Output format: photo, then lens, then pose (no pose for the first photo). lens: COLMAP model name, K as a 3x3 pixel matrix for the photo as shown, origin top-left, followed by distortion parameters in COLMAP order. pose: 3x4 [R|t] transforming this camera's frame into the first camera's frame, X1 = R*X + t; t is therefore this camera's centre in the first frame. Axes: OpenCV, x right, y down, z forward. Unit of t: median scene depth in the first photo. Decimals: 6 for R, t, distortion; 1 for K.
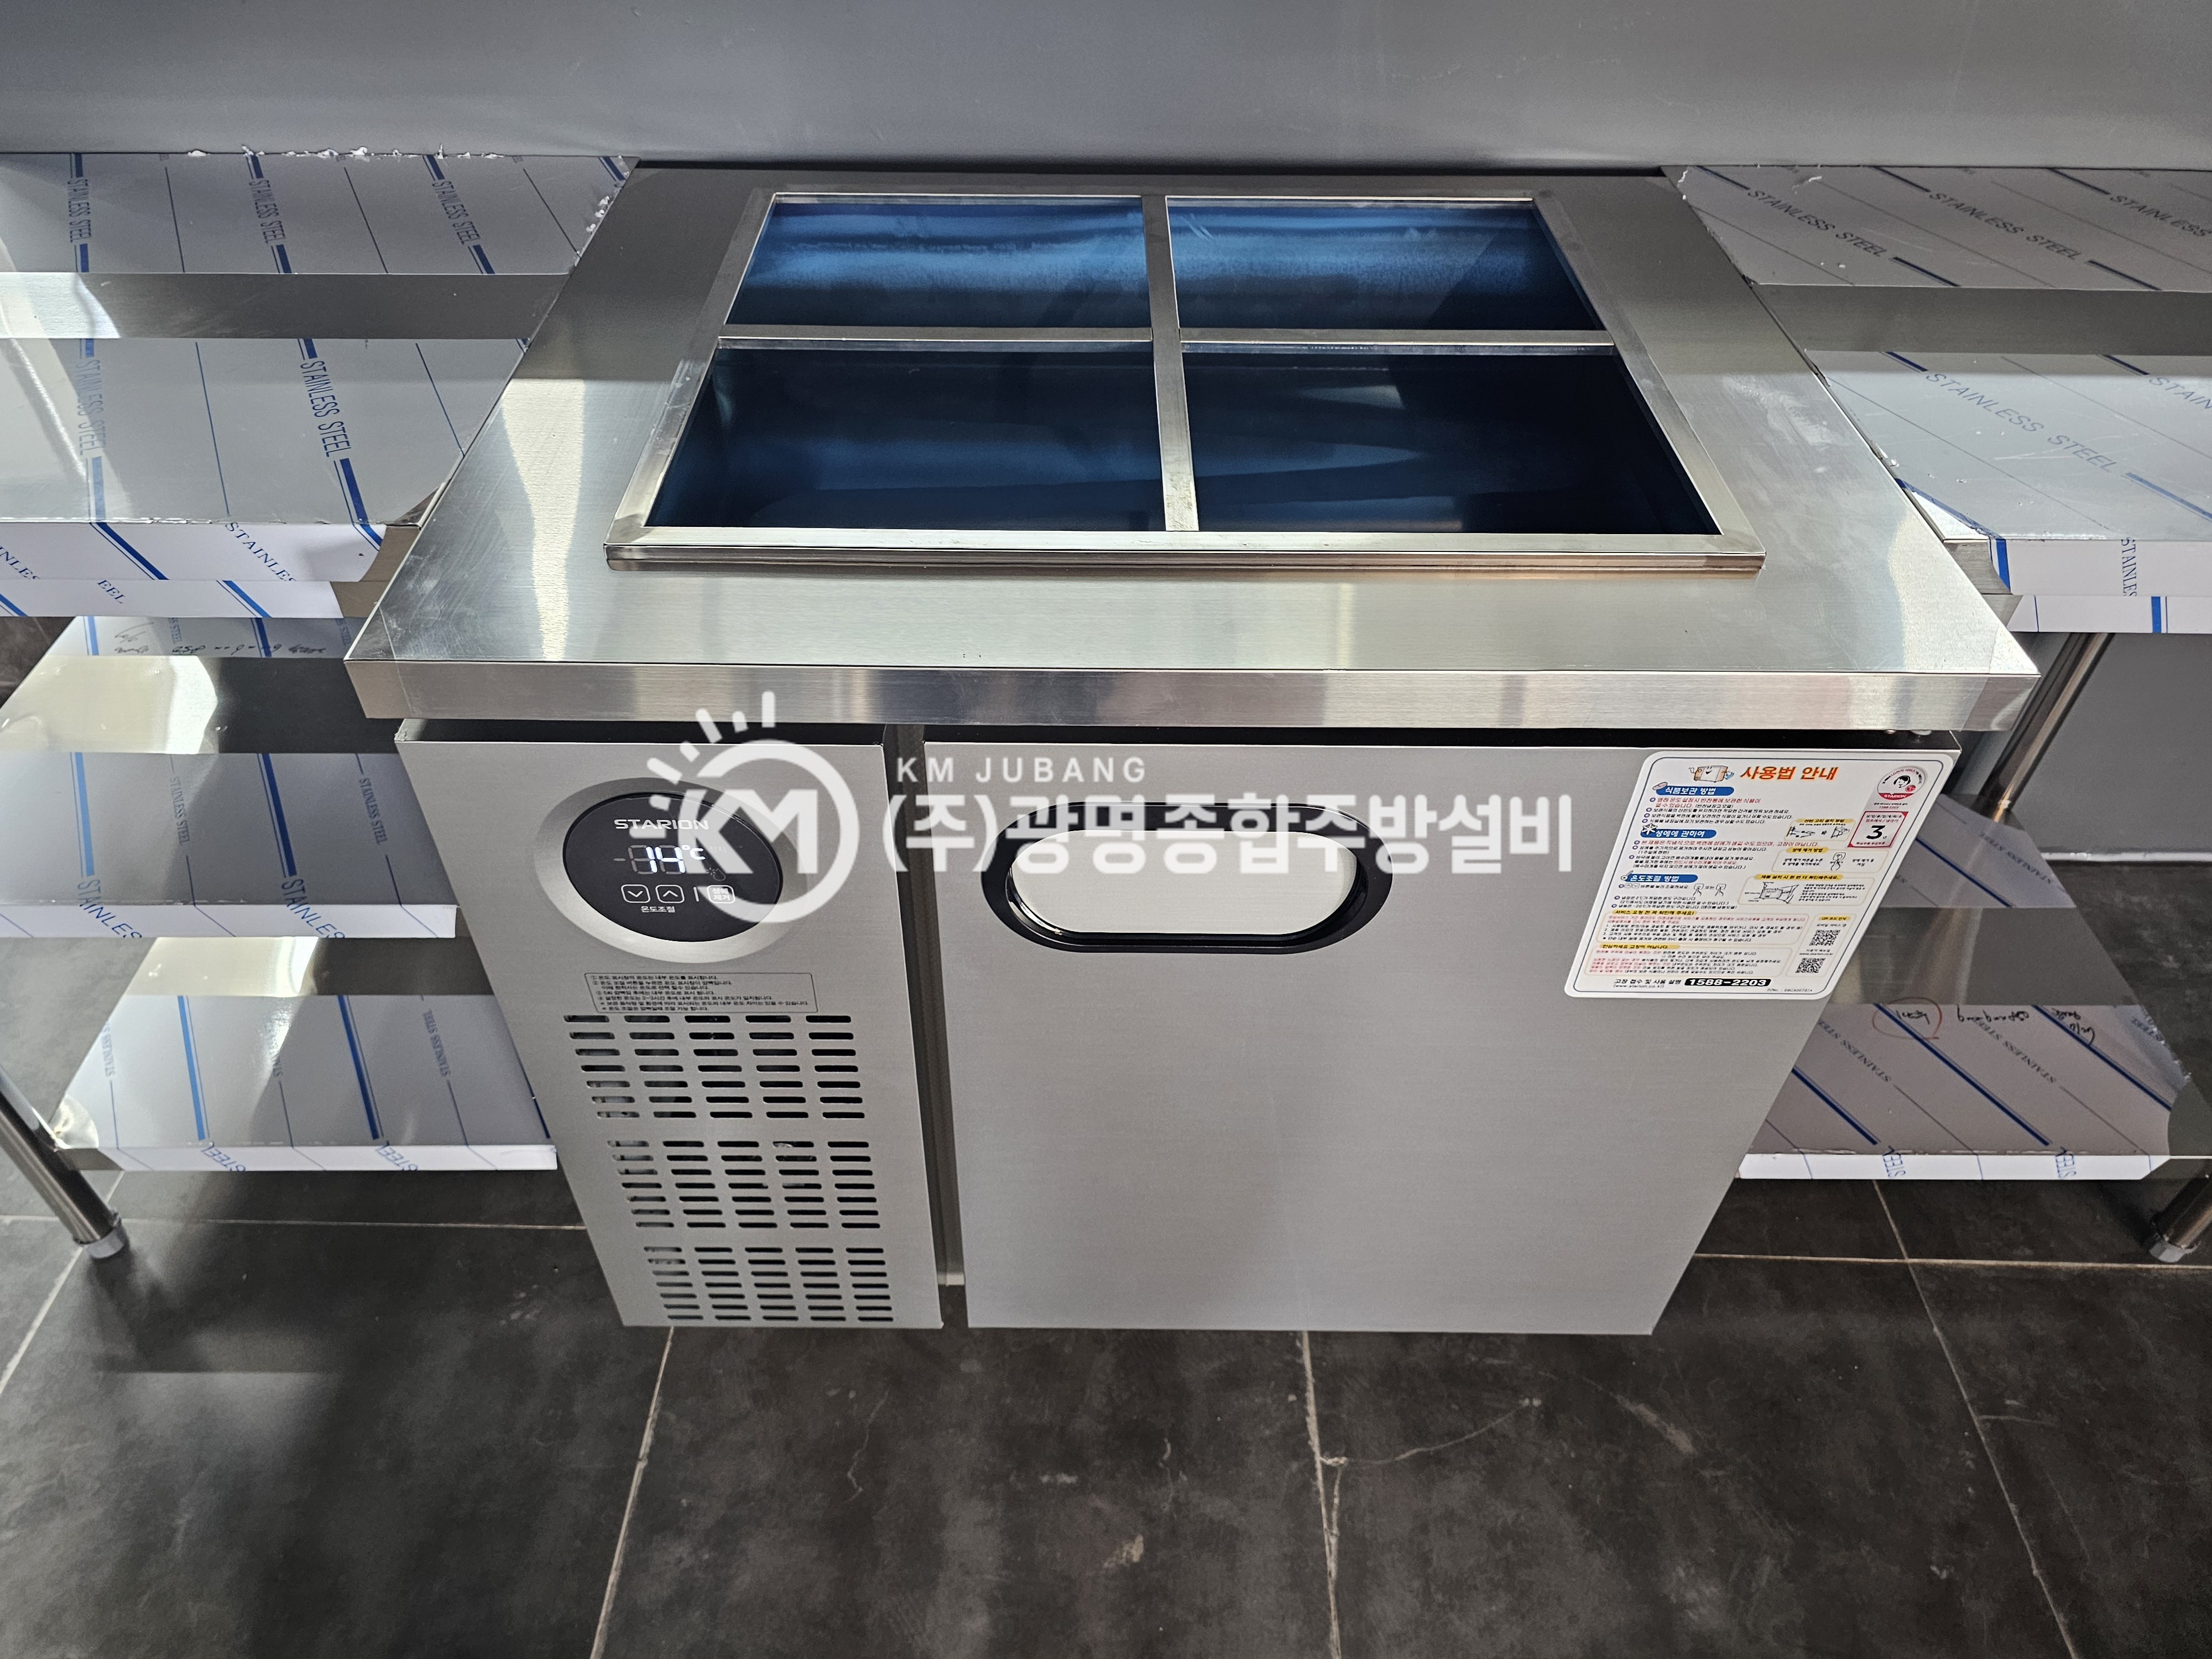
lens RADIAL K [[1484.9, 0, 1094.9], [0, 1484.9, 821.7], [0, 0, 1]] dist [0.053414, -0.050307]
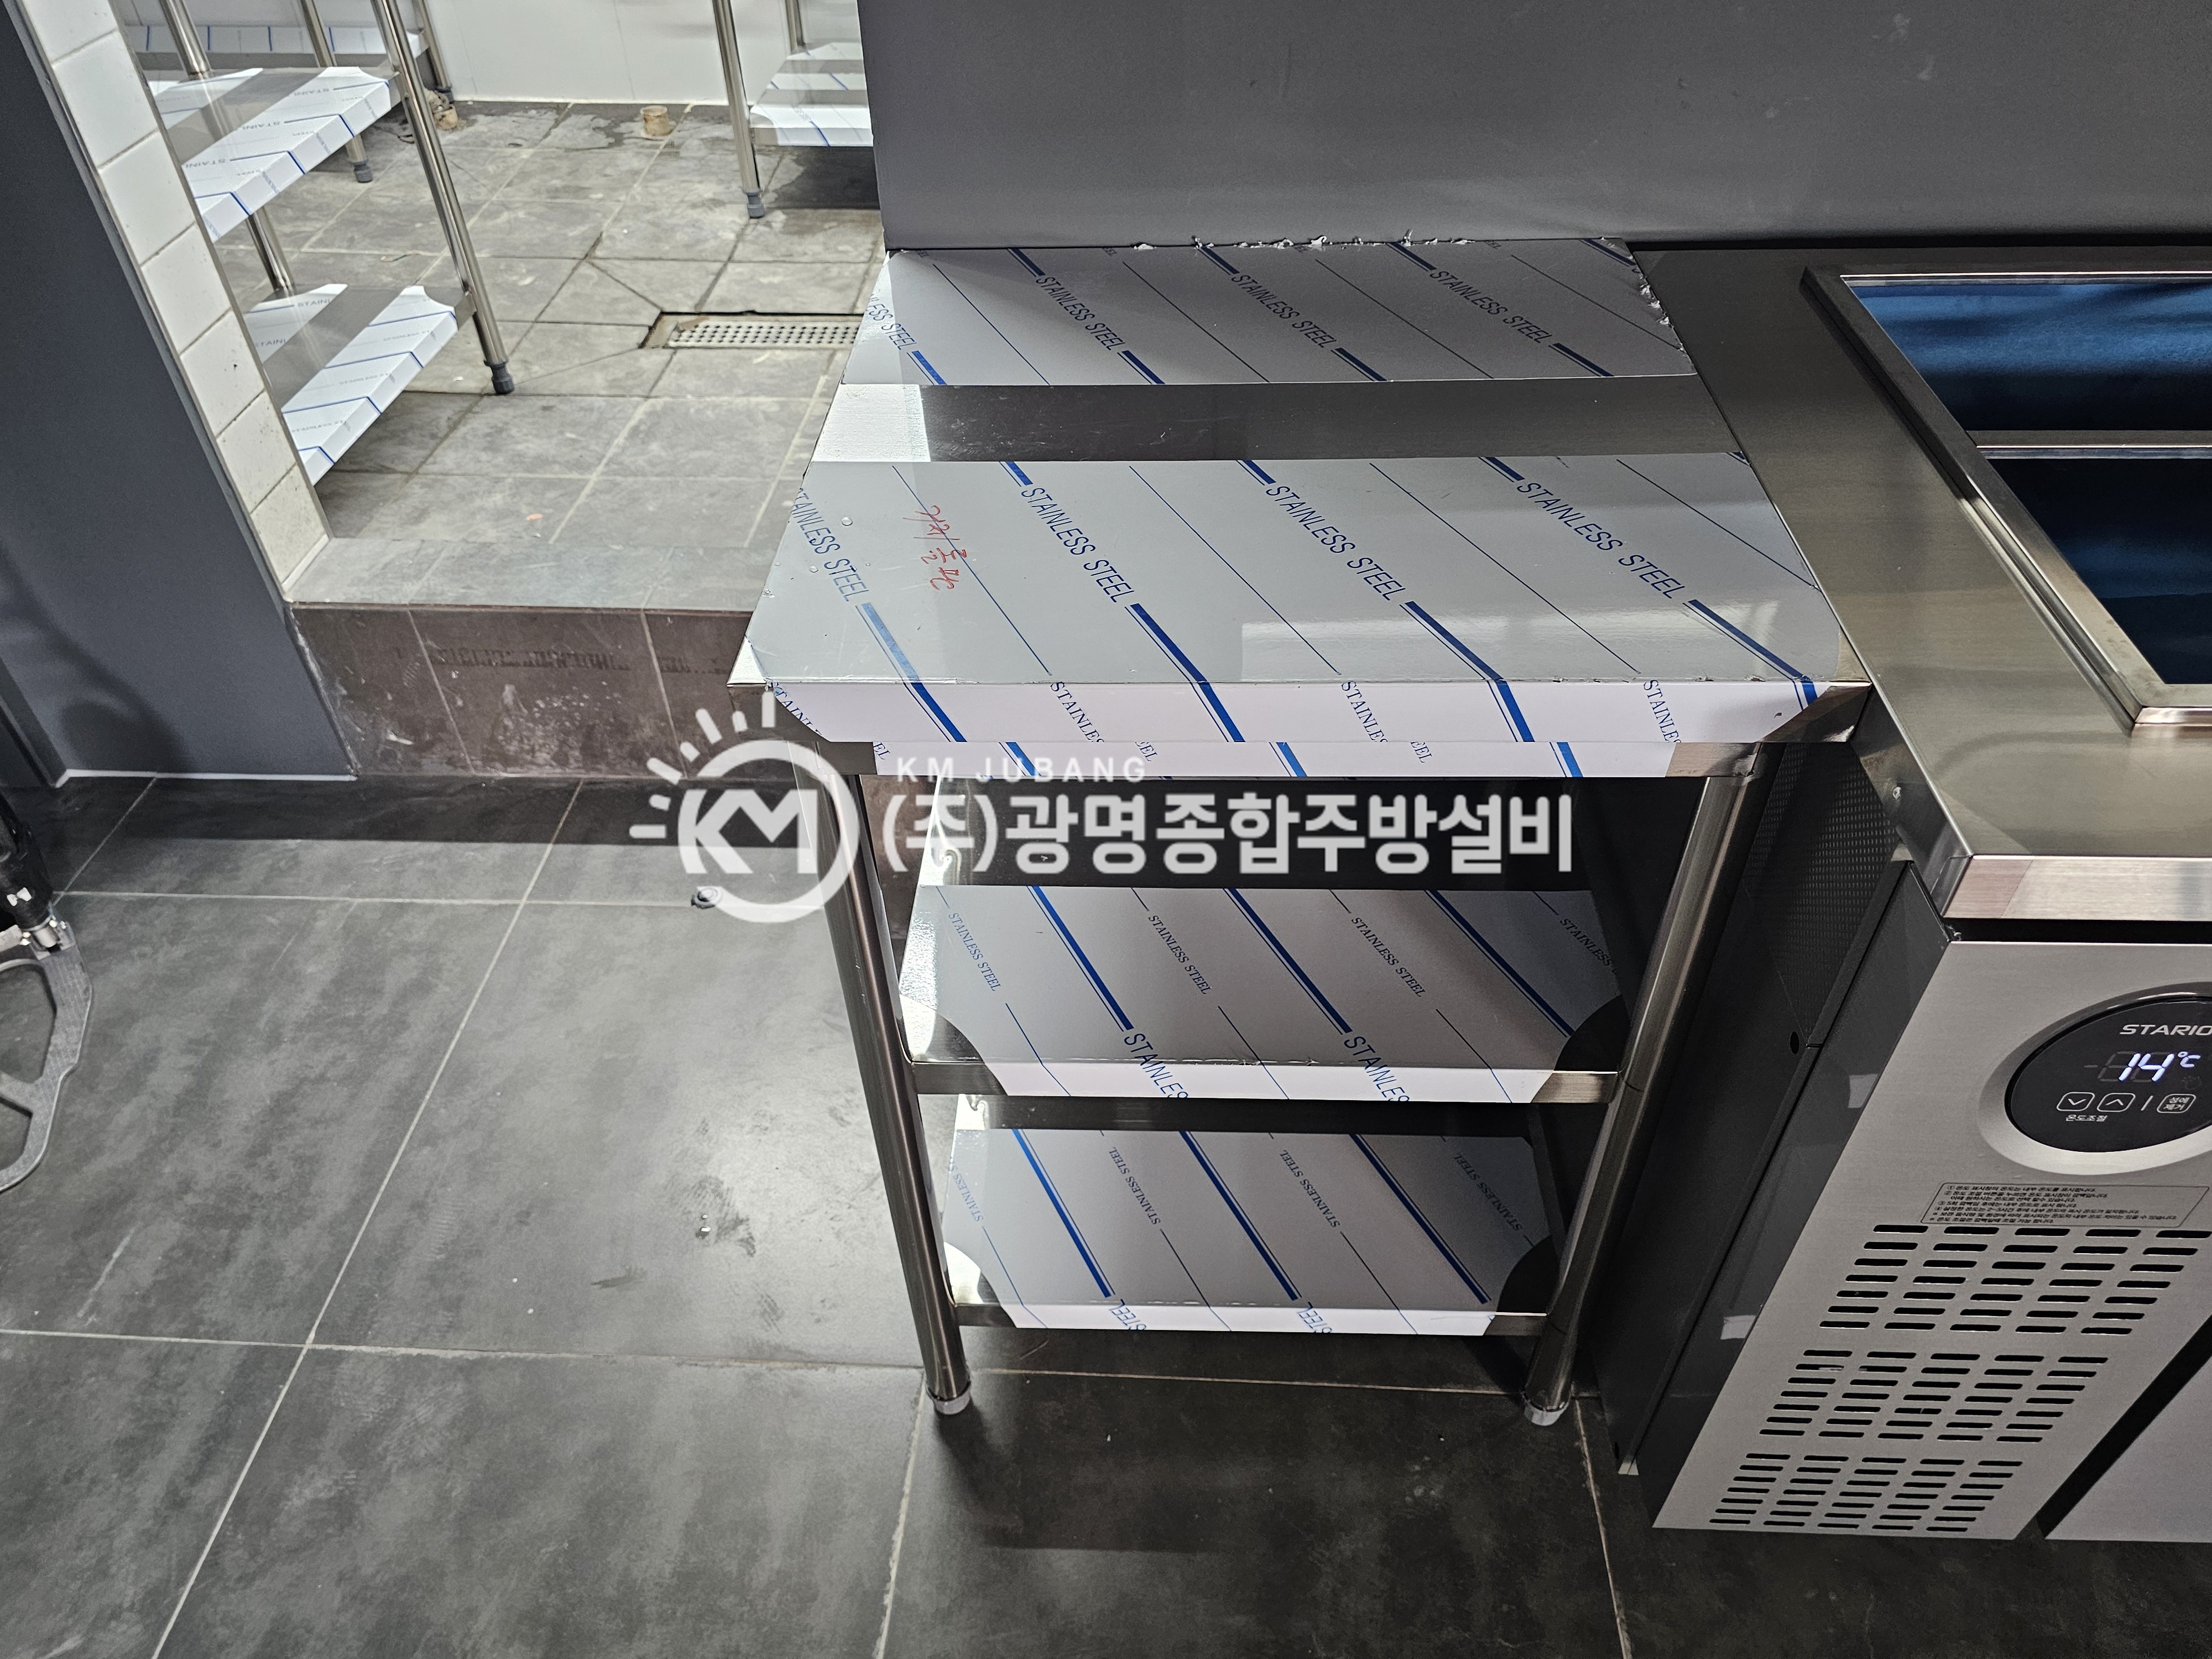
lens RADIAL K [[1484.9, 0, 1148.8], [0, 1484.9, 845.2], [0, 0, 1]] dist [0.053414, -0.050307]
pose [[0.999197, -0.001412, -0.040054, -0.546803], [0.001046, 0.999957, -0.009179, -0.062764], [0.040065, 0.009130, 0.999155, 0.075012]]
